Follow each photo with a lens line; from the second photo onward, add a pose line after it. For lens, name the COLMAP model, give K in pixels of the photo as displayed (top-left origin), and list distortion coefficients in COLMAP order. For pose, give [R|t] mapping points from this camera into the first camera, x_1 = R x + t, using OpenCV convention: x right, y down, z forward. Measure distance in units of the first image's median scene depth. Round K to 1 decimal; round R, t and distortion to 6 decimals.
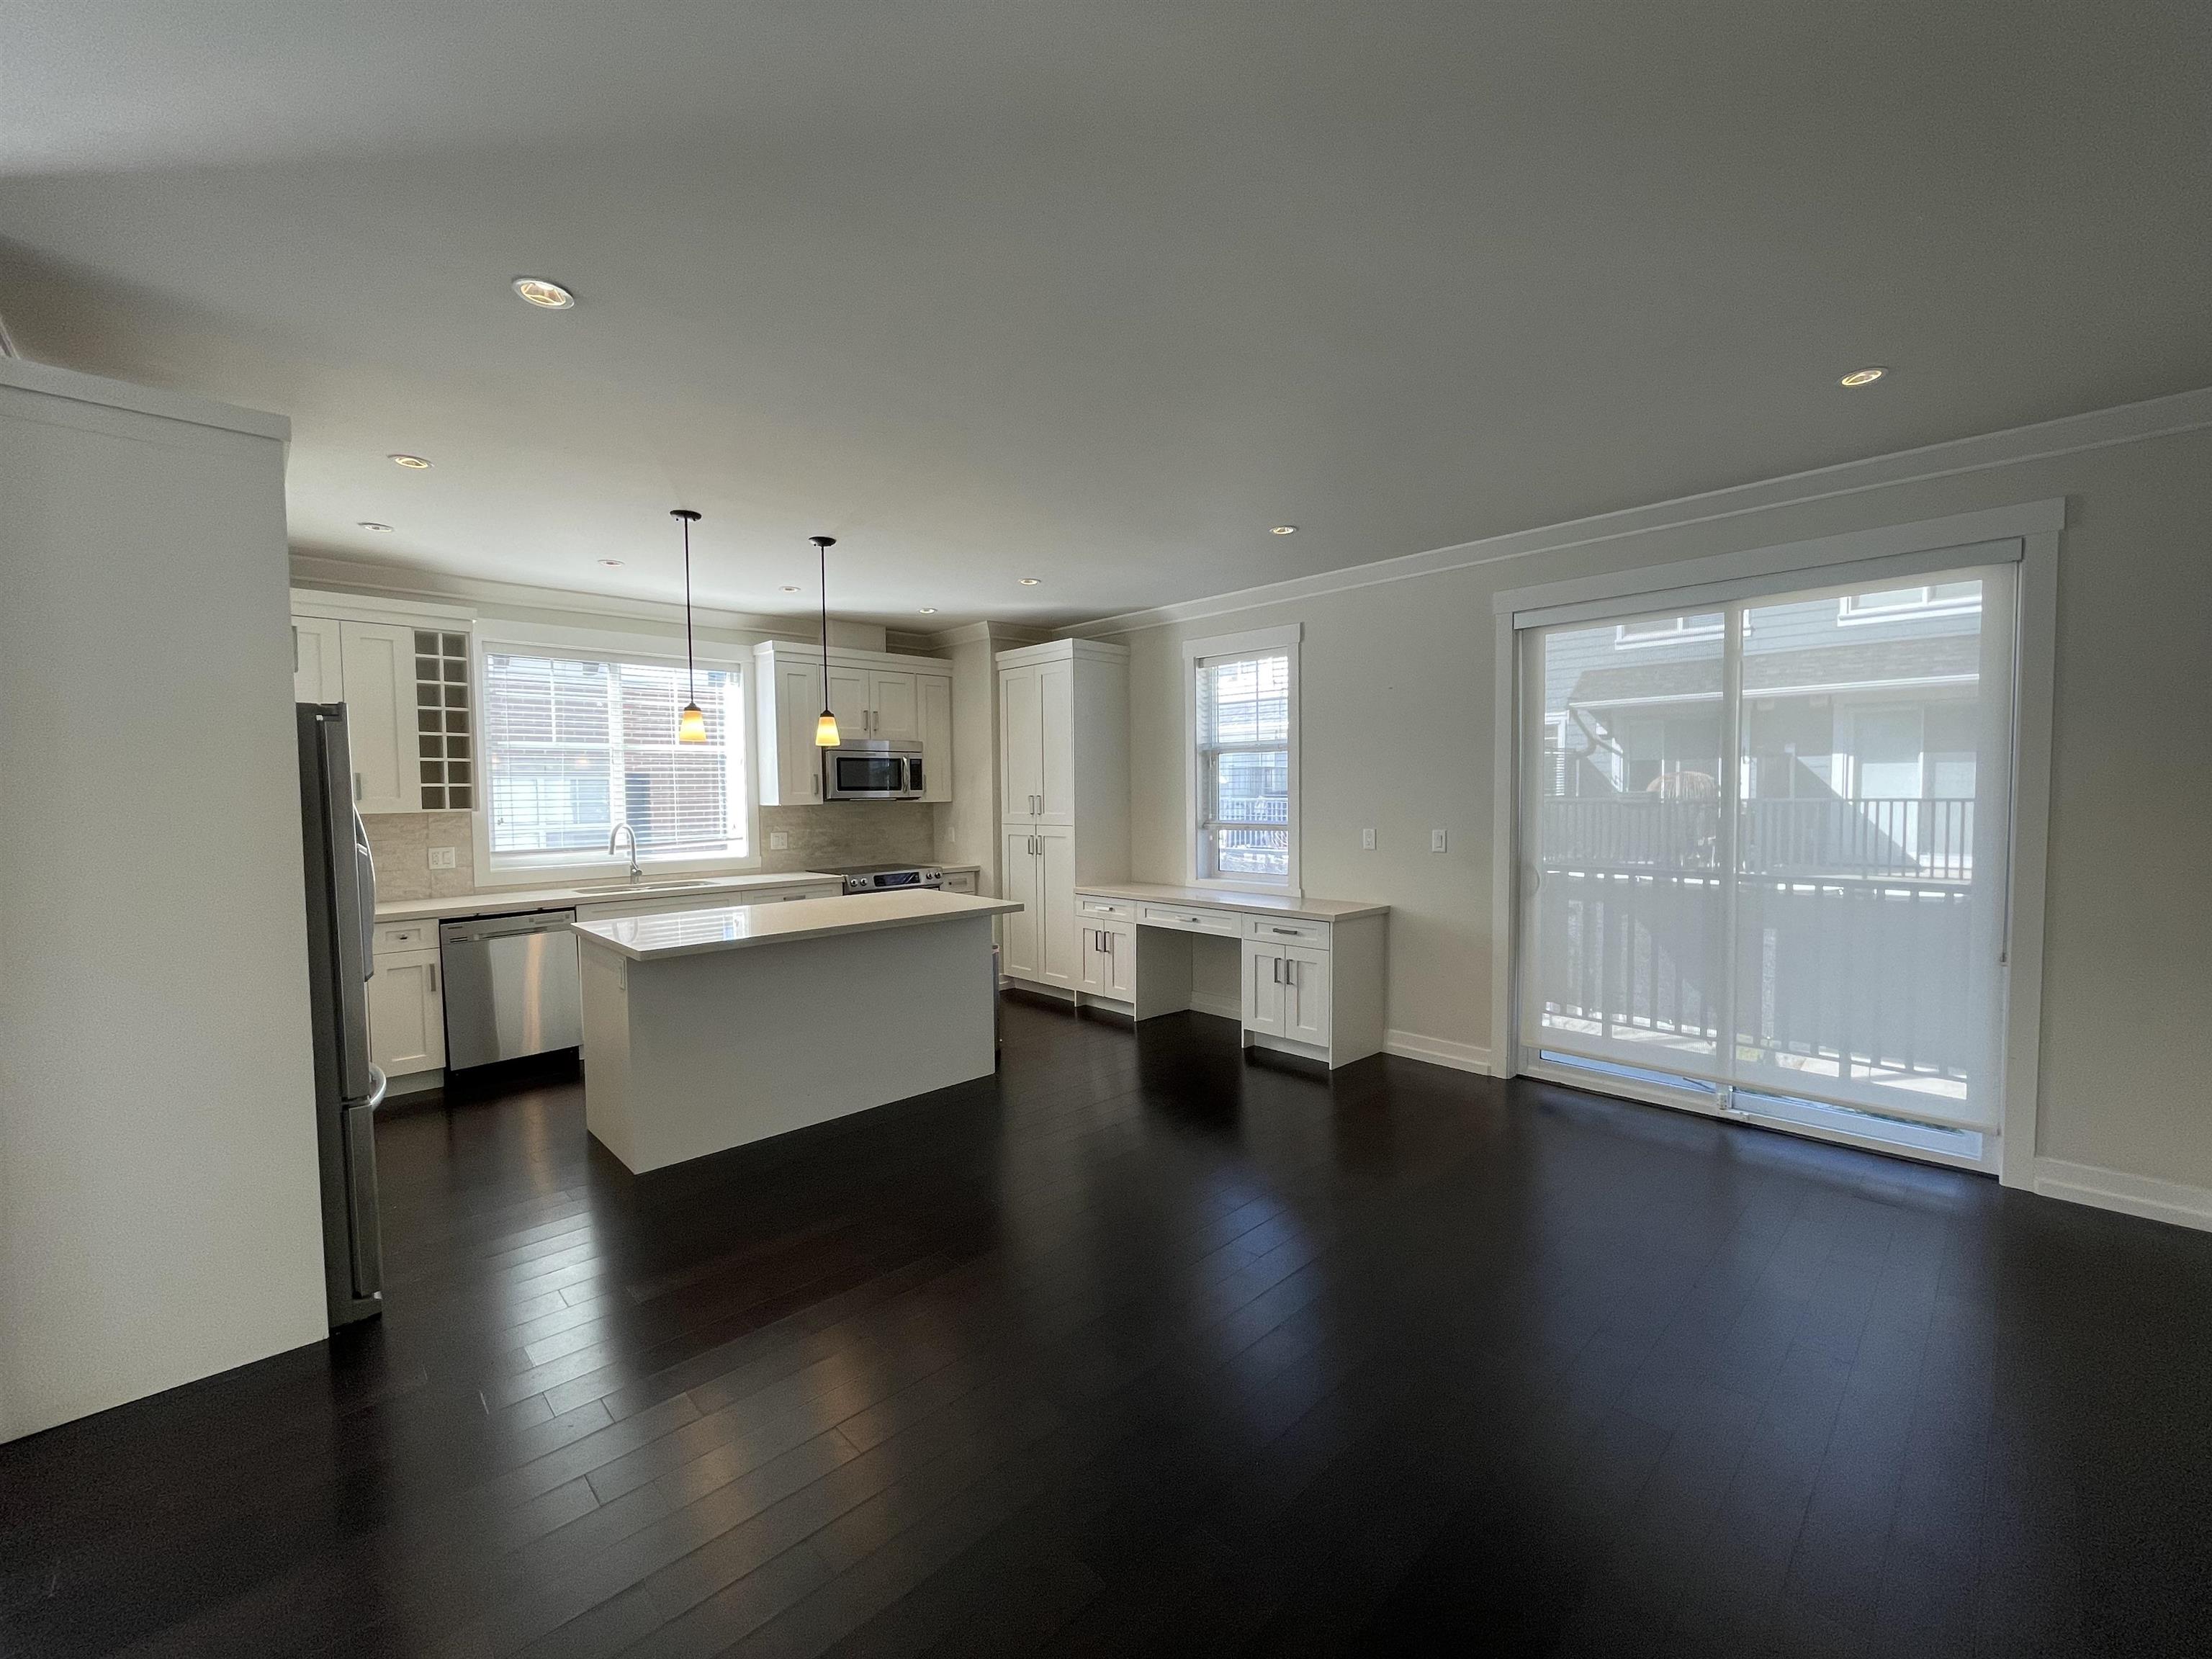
lens RADIAL K [[902.8, 0, 1088.3], [0, 902.8, 837.1], [0, 0, 1]] dist [0.003990, 0.000065]
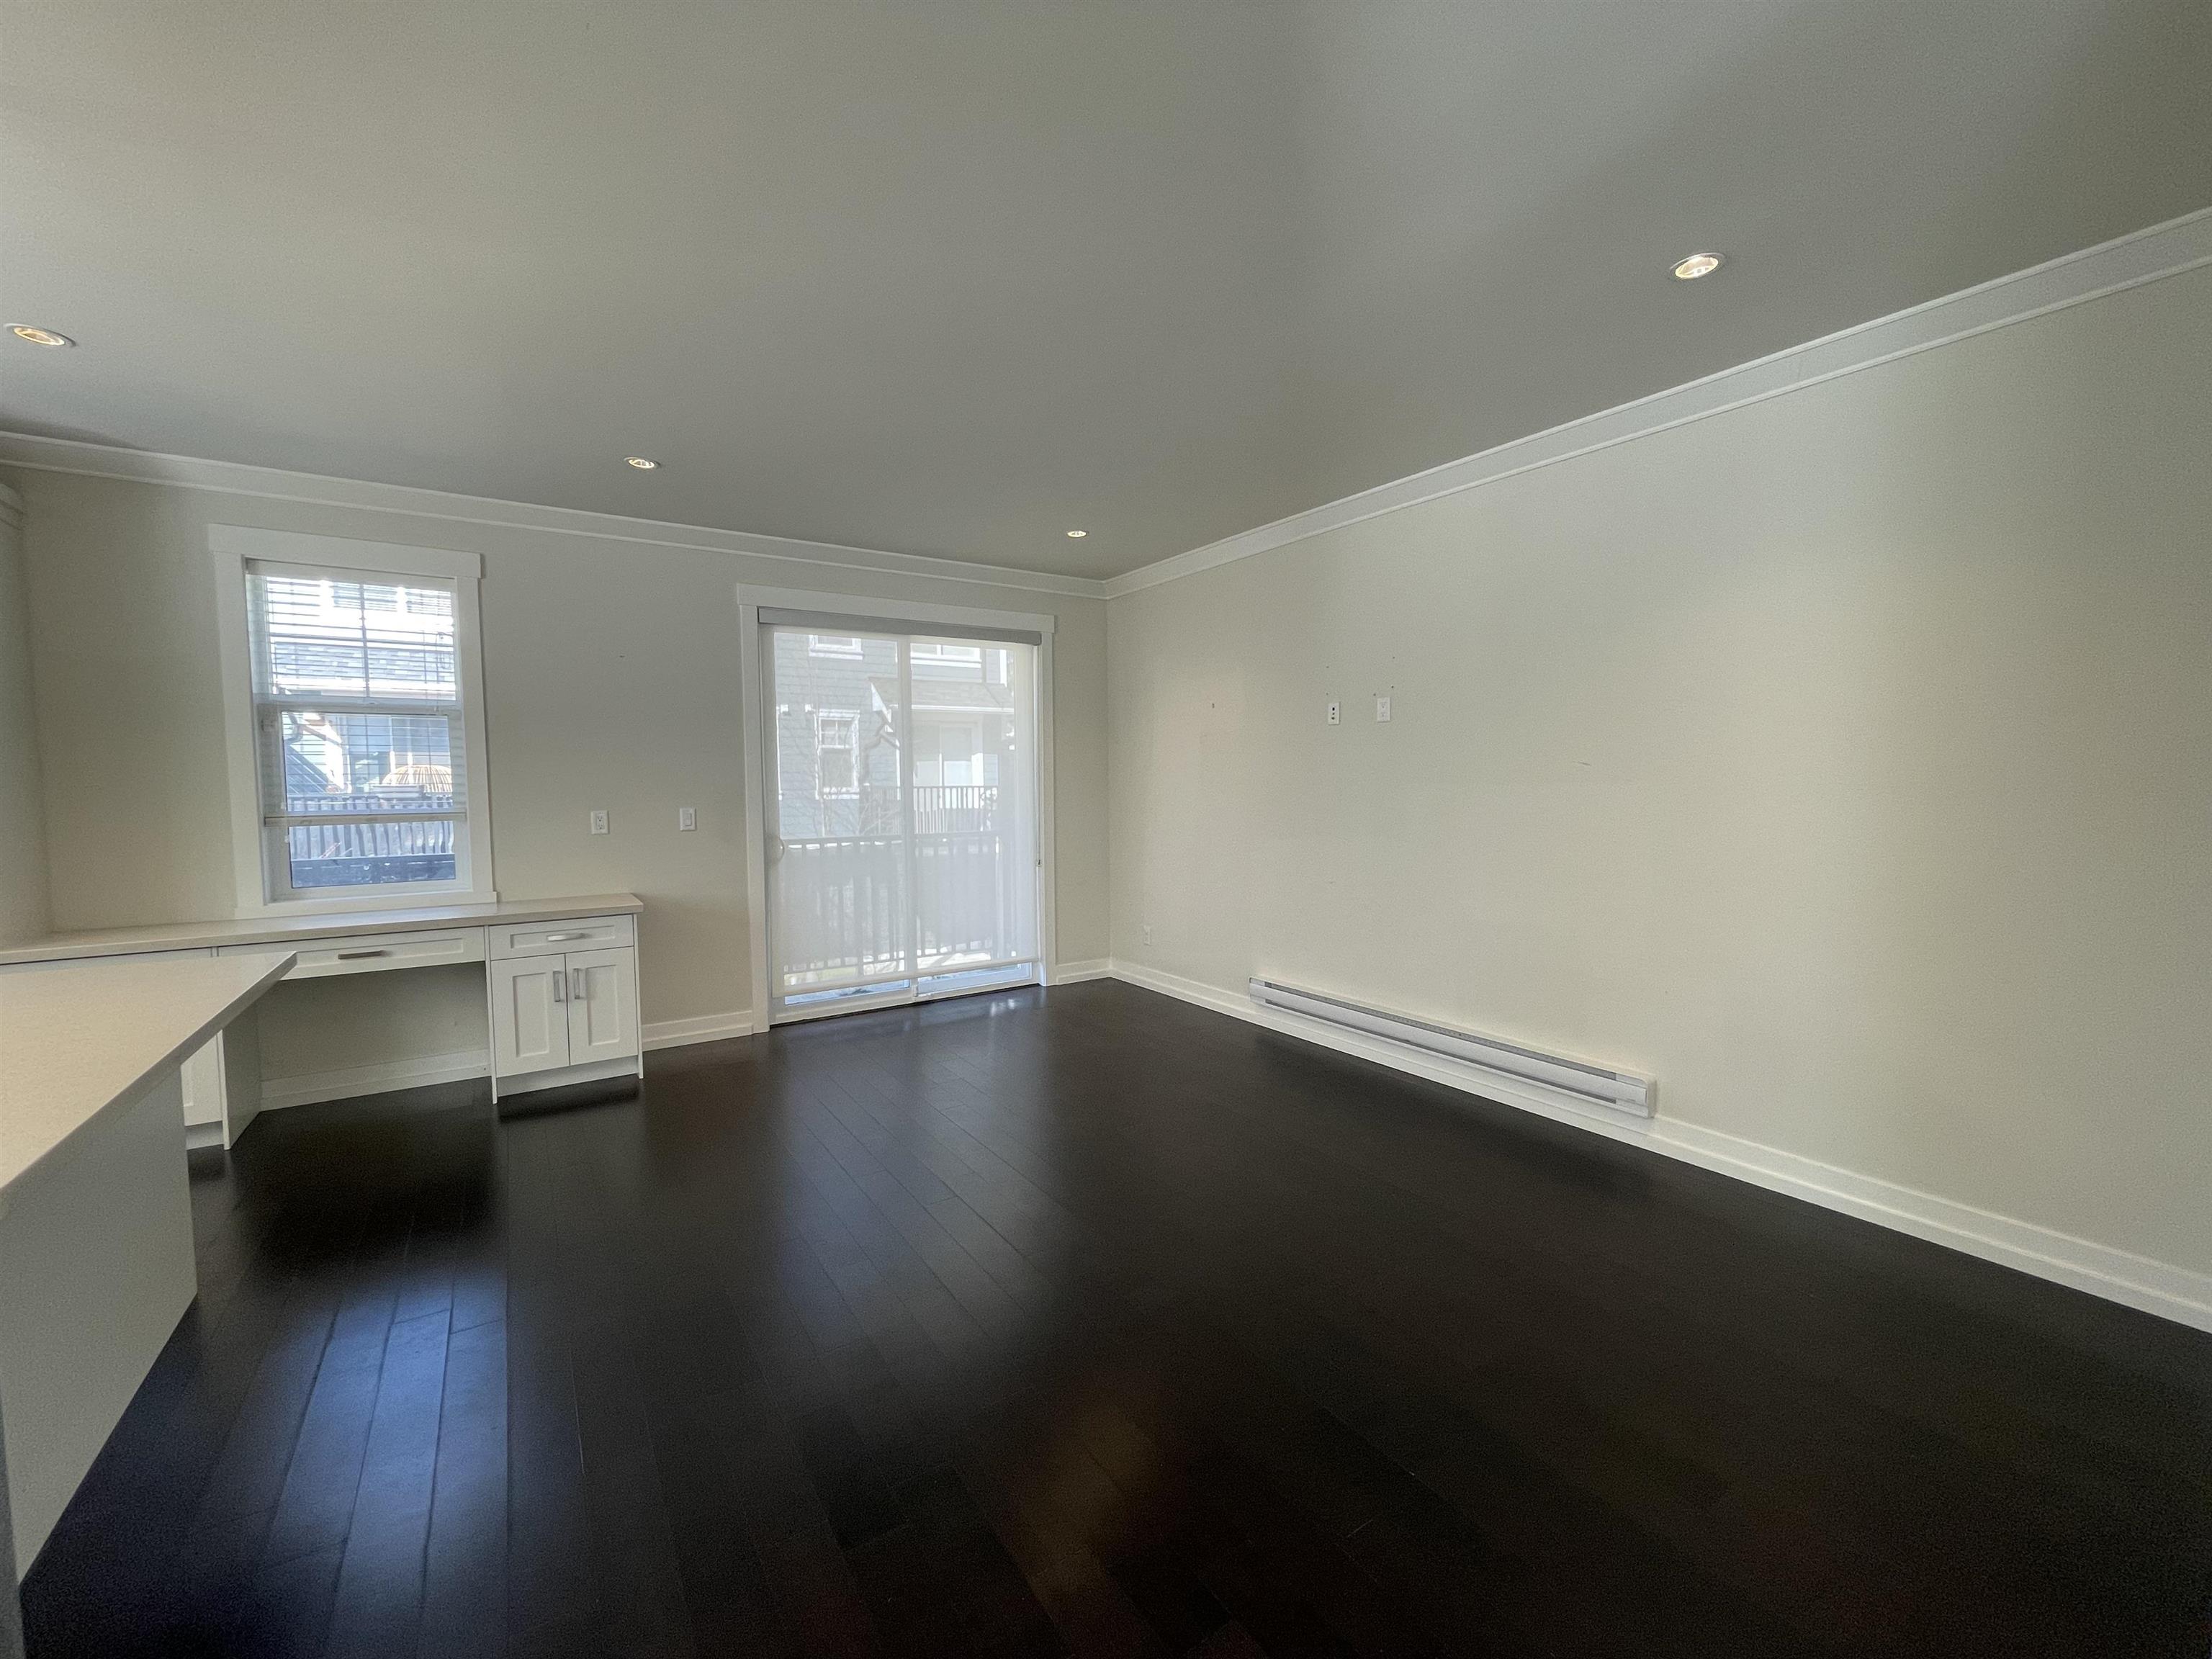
lens RADIAL K [[902.8, 0, 1101.4], [0, 902.8, 839.9], [0, 0, 1]] dist [0.003990, 0.000065]
pose [[0.171100, -0.059257, 0.983470, -0.490419], [0.057922, 0.997068, 0.050000, 0.003246], [-0.983550, 0.048410, 0.174030, 0.361913]]
